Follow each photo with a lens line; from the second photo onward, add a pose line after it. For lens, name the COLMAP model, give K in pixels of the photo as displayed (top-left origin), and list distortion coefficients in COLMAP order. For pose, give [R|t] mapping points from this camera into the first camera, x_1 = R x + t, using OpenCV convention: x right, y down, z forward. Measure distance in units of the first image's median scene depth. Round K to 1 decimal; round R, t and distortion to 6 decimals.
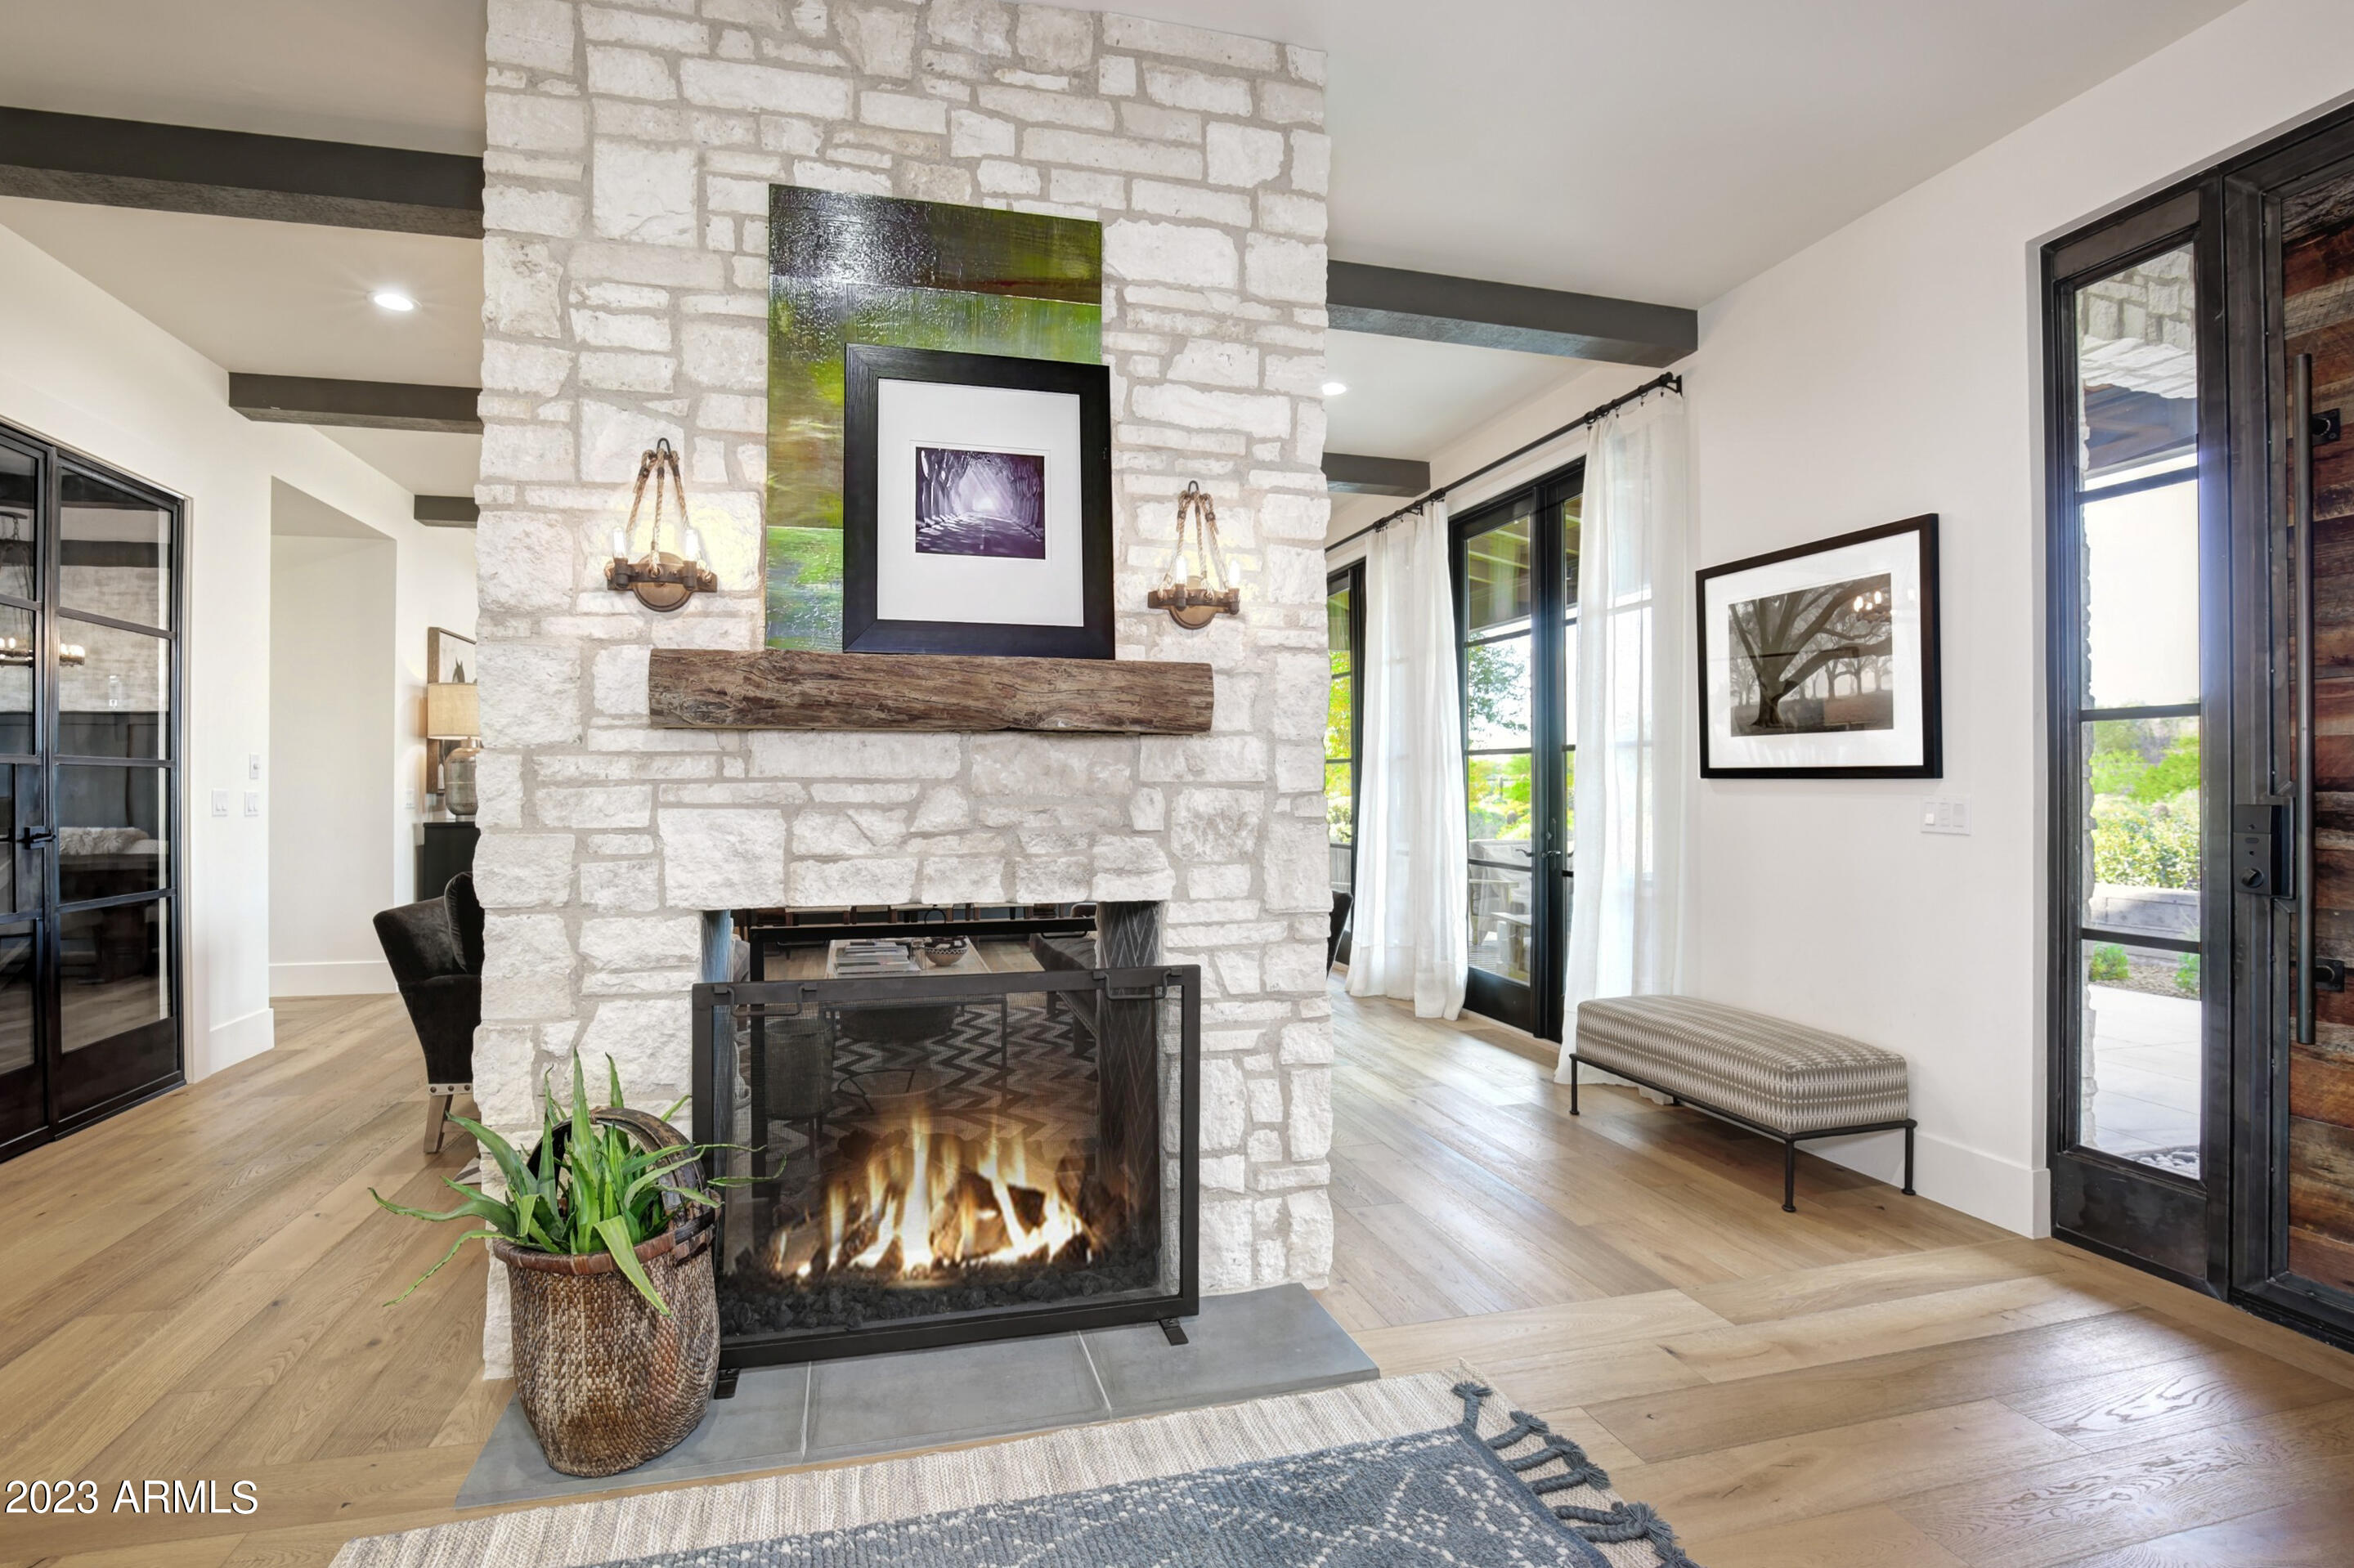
lens RADIAL K [[1094.2, 0, 1159.7], [0, 1094.2, 779.8], [0, 0, 1]] dist [-0.020959, 0.000136]
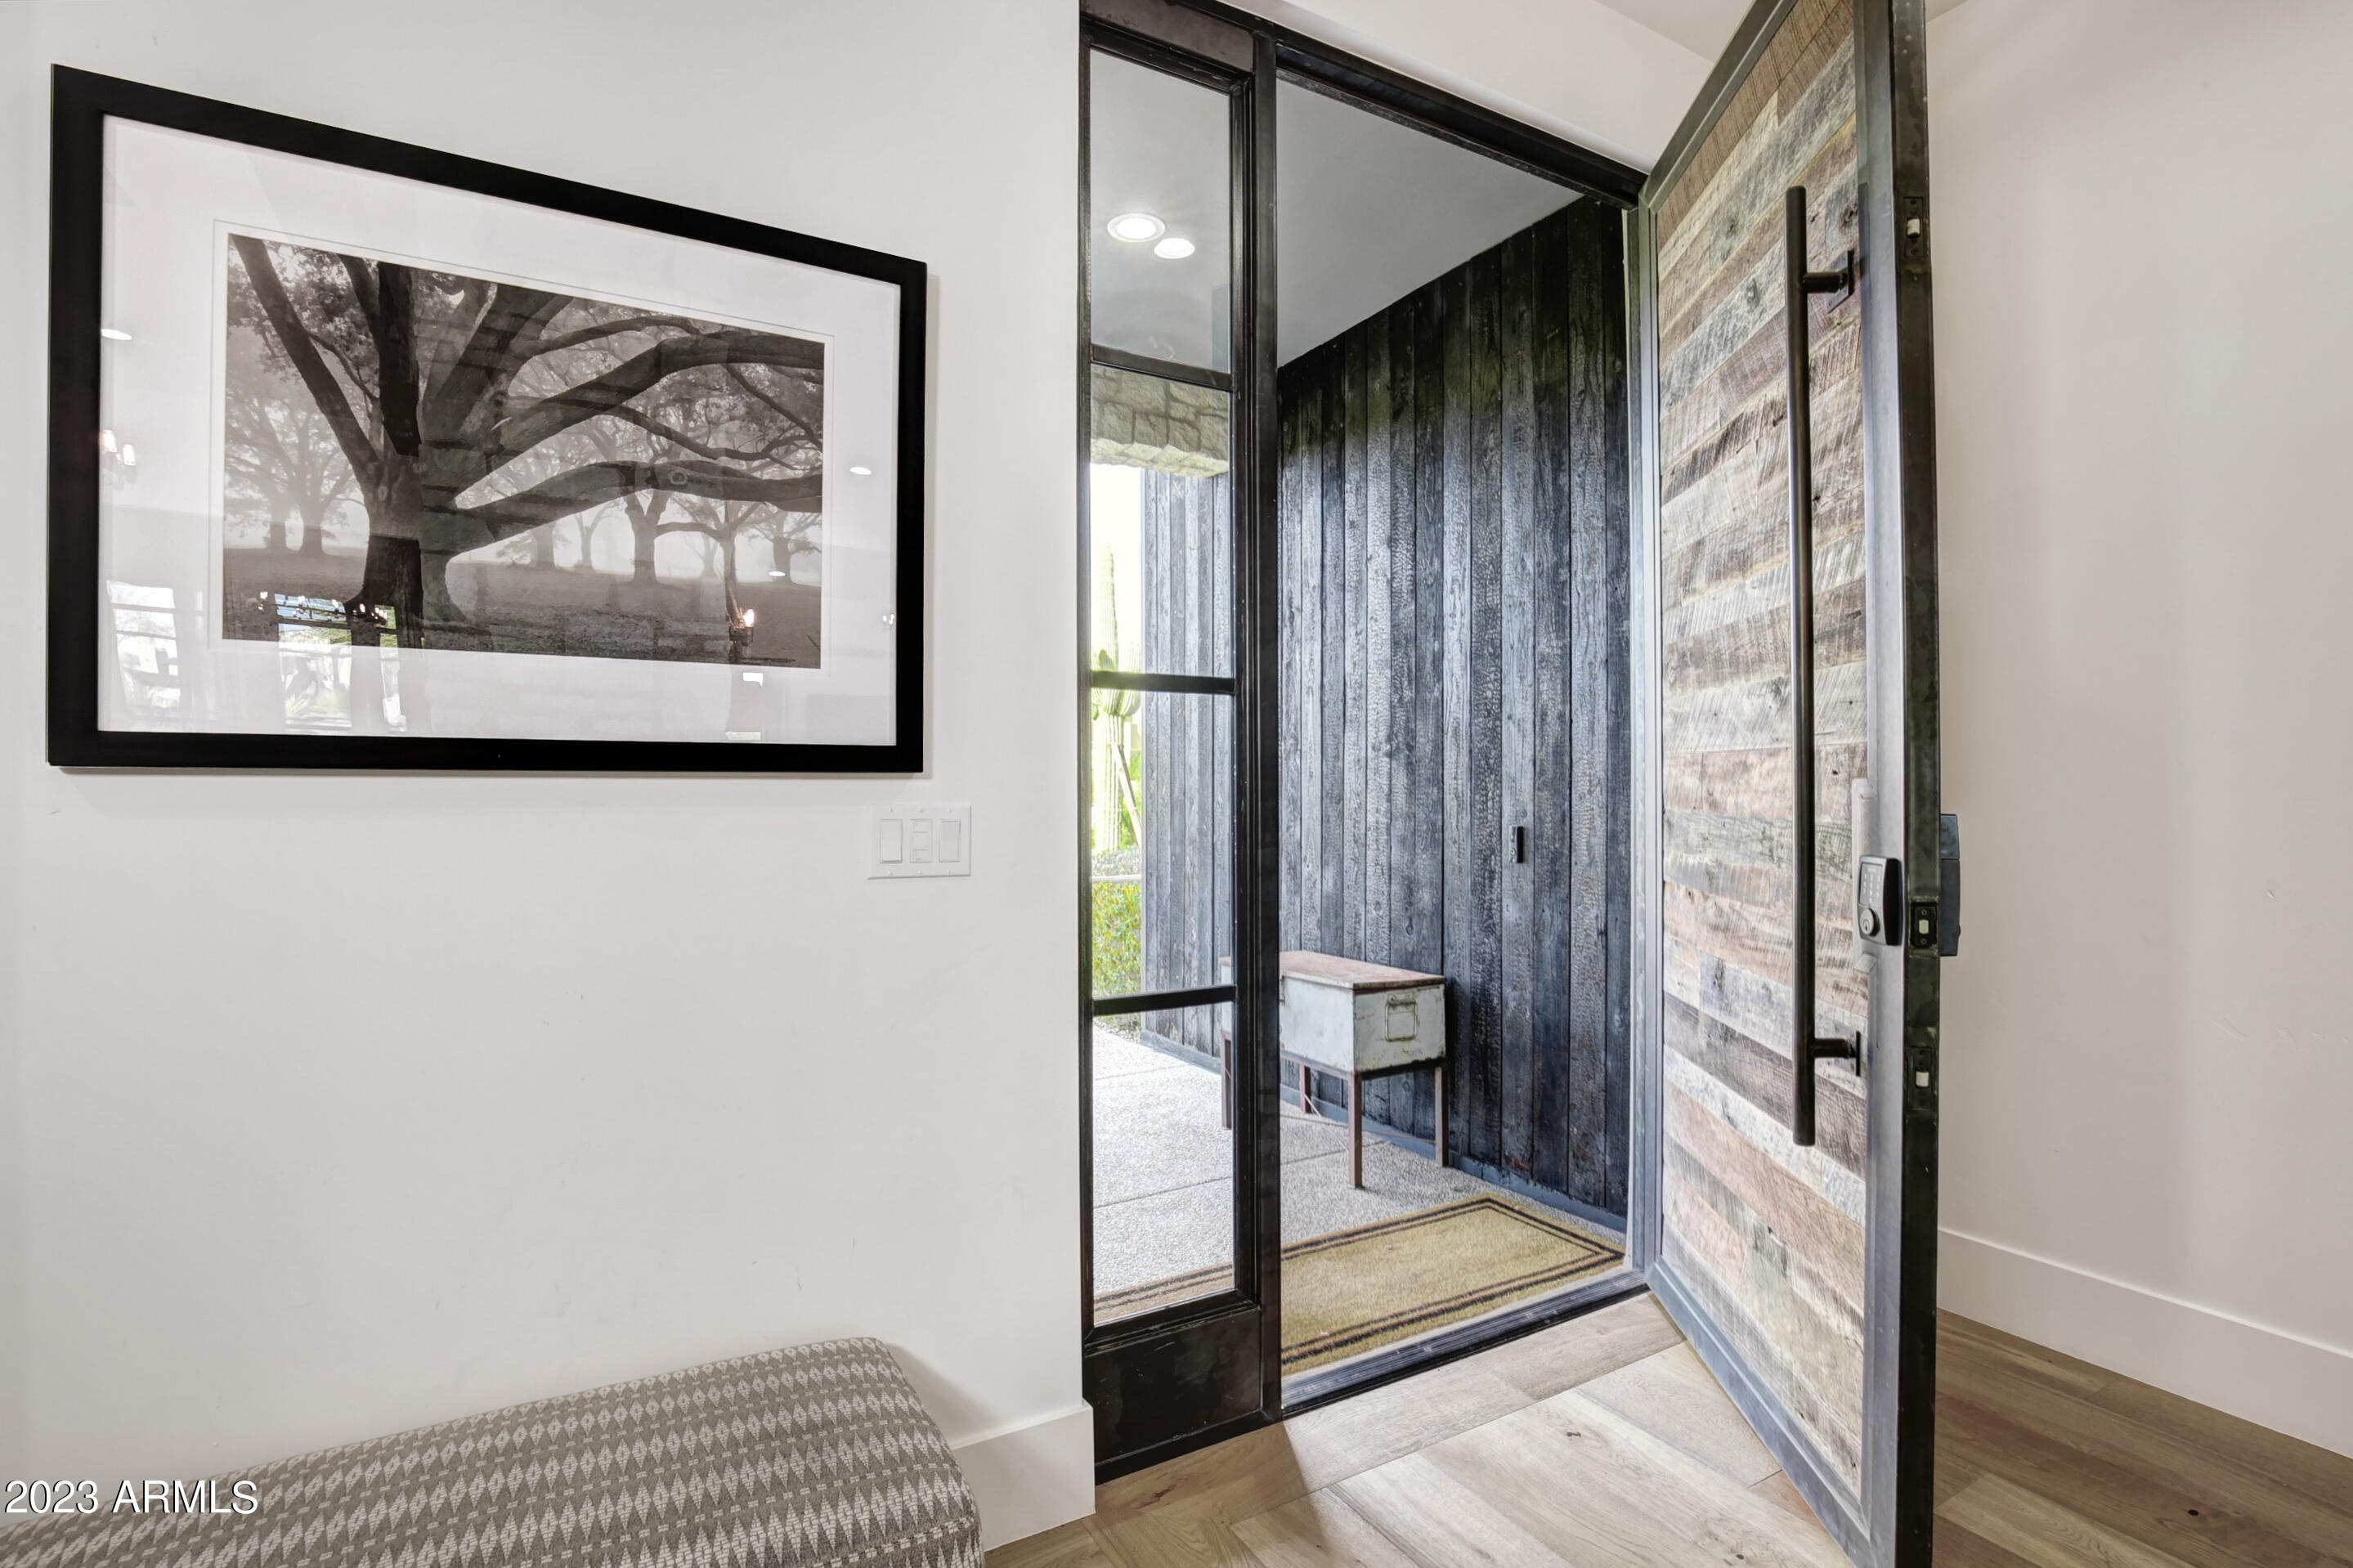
lens RADIAL K [[1093.7, 0, 1159.2], [0, 1093.7, 779.8], [0, 0, 1]] dist [-0.020959, 0.000136]
pose [[-0.254256, 0.001755, 0.967135, 0.158395], [-0.004580, 0.999985, -0.003019, 0.003193], [-0.967126, -0.005197, -0.254245, 0.910784]]
